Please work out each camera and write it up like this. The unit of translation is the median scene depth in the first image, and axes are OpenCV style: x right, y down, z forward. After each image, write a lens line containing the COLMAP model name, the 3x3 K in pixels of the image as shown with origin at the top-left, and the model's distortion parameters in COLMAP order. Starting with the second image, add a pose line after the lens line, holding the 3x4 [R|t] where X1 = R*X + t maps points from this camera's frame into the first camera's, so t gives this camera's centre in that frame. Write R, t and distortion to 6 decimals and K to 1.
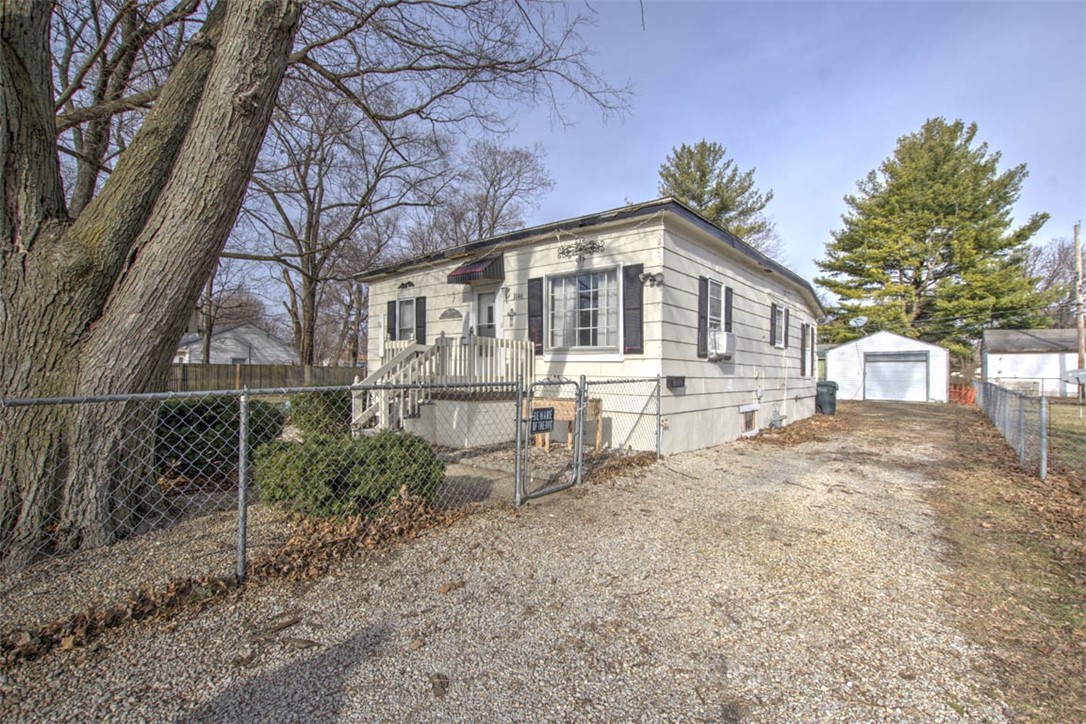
lens RADIAL K [[486.5, 0, 543.0], [0, 486.5, 362.0], [0, 0, 1]] dist [-0.002165, -0.000204]
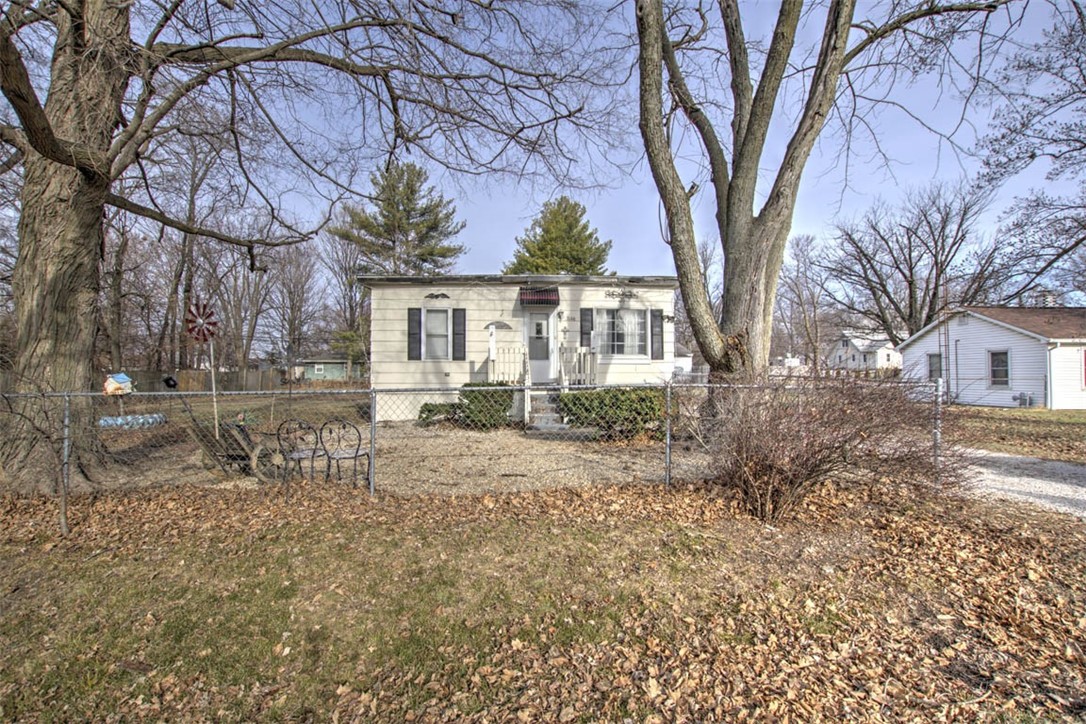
lens RADIAL K [[486.5, 0, 543.0], [0, 486.5, 362.0], [0, 0, 1]] dist [-0.002165, -0.000204]
pose [[0.713256, 0.001495, 0.700902, -1.113651], [-0.000811, 0.999999, -0.001308, -0.004284], [-0.700903, 0.000365, 0.713256, 0.025204]]
